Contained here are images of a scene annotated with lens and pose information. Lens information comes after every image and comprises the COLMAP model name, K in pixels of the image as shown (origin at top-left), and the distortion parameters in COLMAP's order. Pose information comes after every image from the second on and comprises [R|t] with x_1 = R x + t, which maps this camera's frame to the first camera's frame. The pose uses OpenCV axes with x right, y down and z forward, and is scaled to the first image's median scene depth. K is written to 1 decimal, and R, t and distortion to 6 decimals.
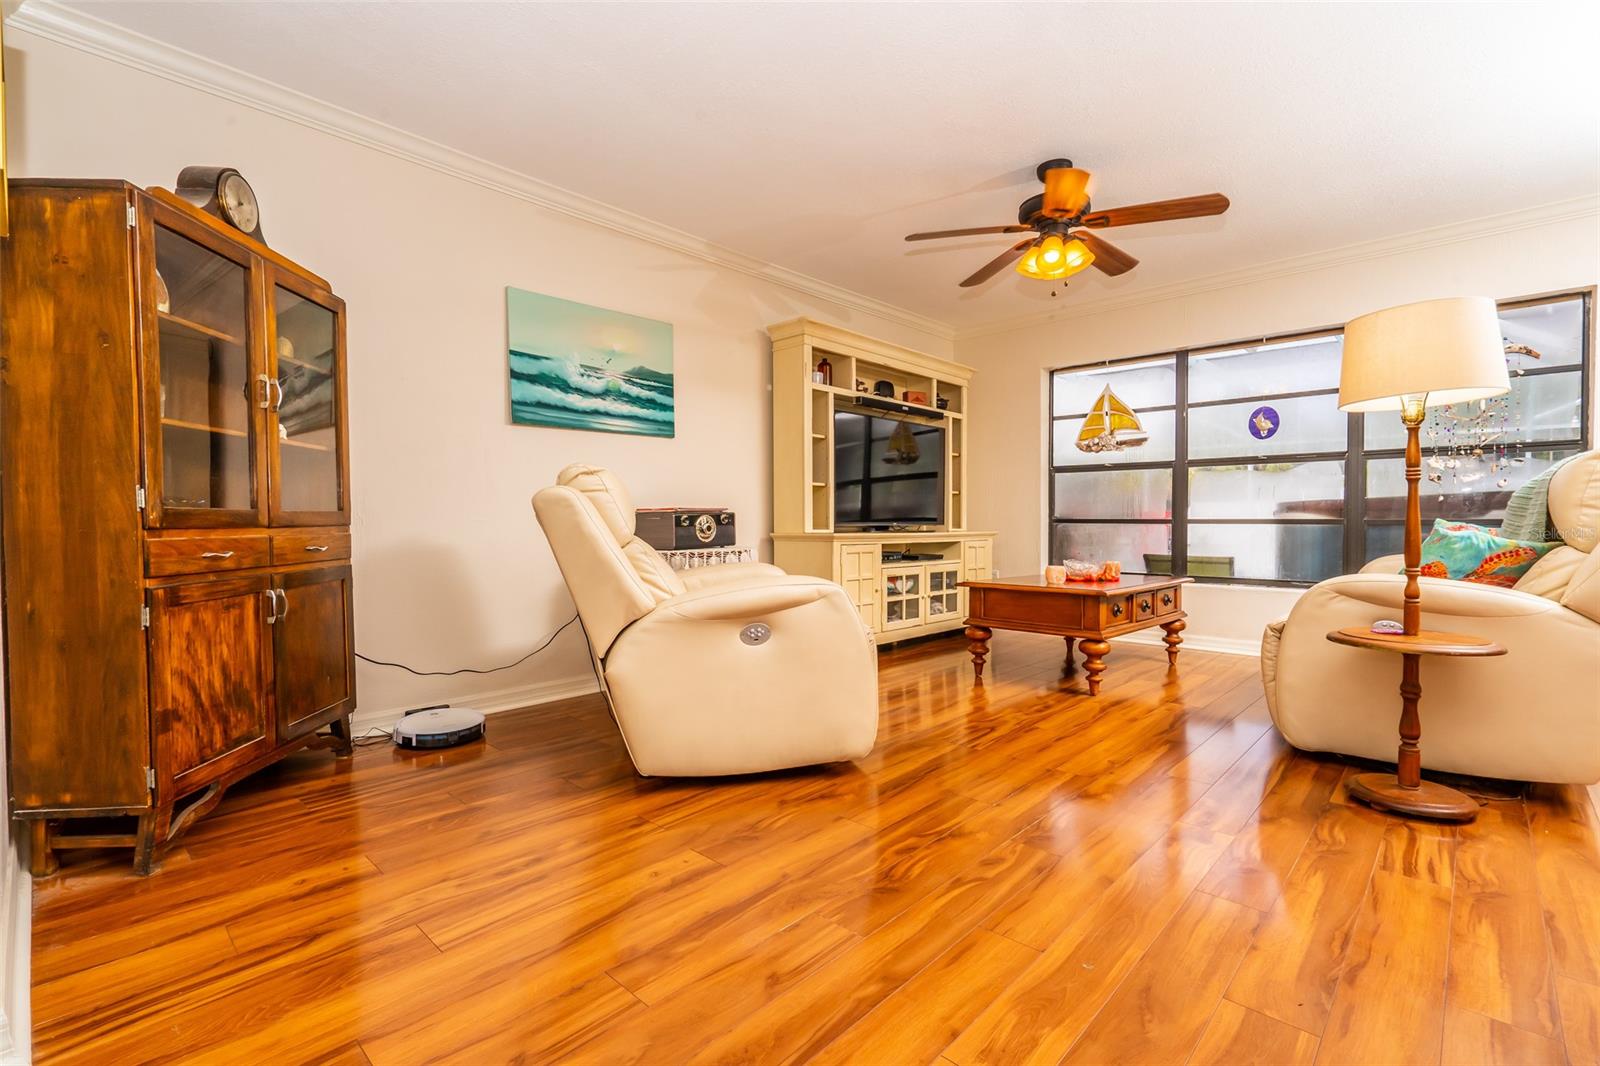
lens RADIAL K [[718.6, 0, 797.9], [0, 718.6, 534.7], [0, 0, 1]] dist [-0.005954, 0.000959]
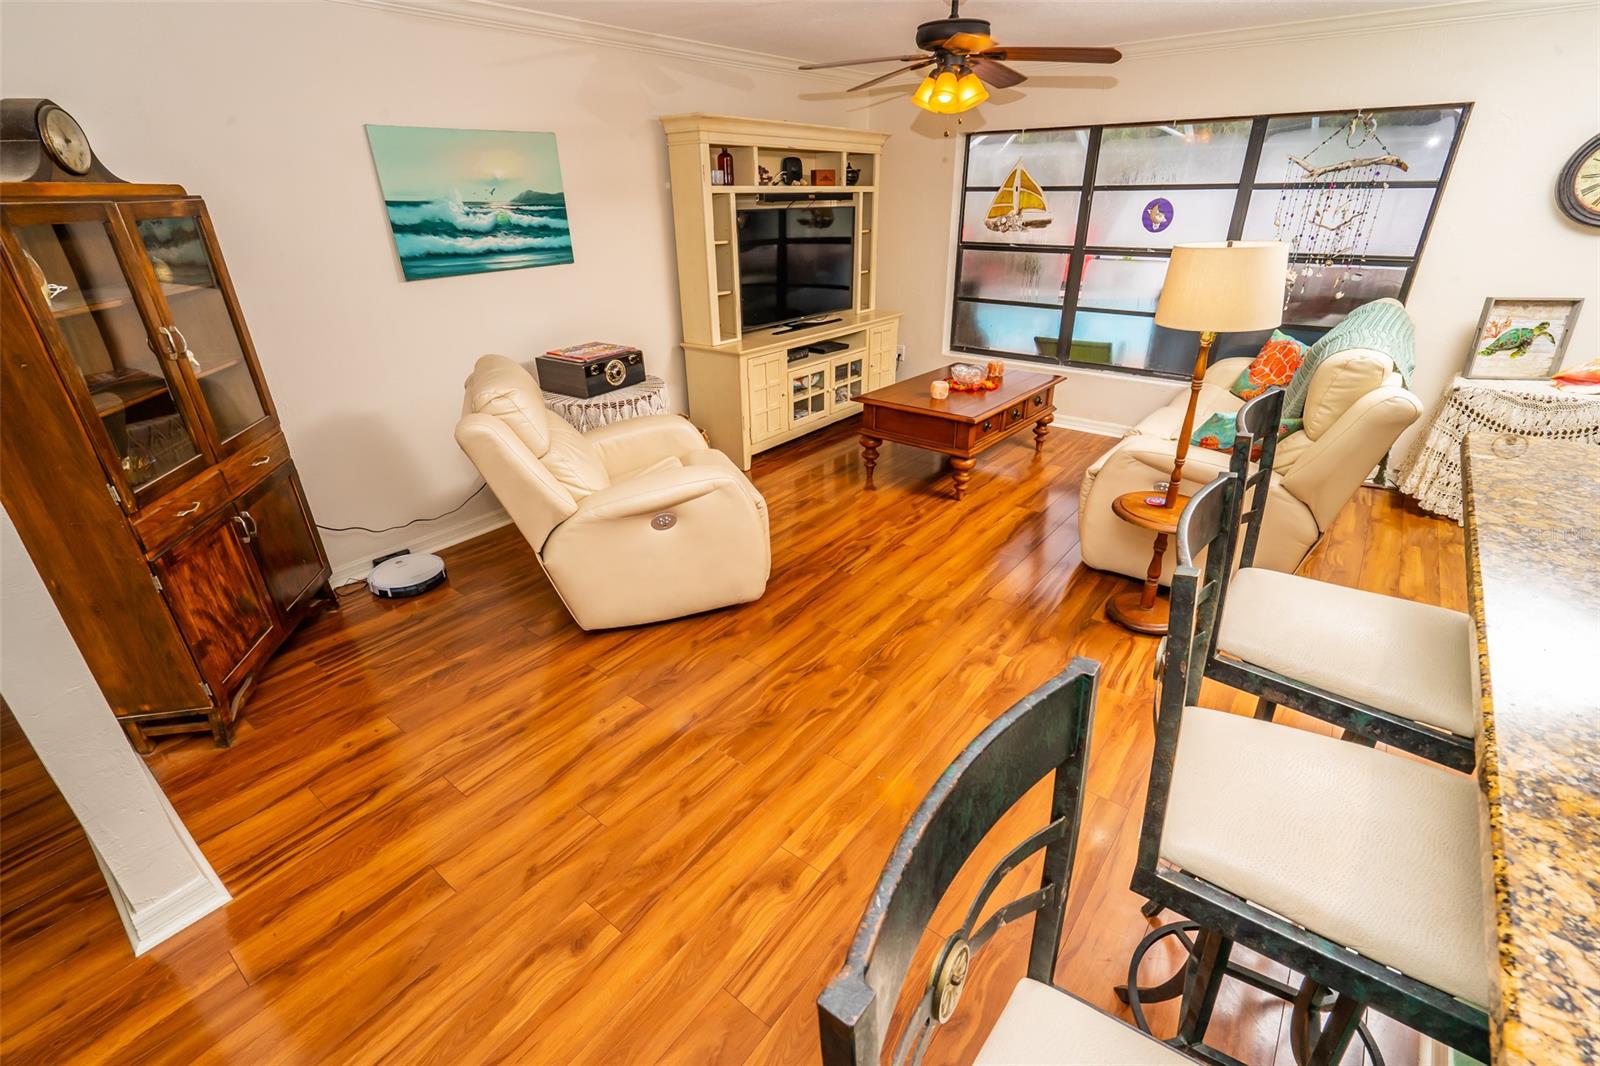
lens RADIAL K [[717.6, 0, 796.5], [0, 717.6, 531.8], [0, 0, 1]] dist [-0.003102, 0.000797]
pose [[0.995926, -0.047795, 0.076465, 0.049270], [0.012214, 0.911659, 0.410767, -0.238581], [-0.089343, -0.408159, 0.908528, -0.095249]]
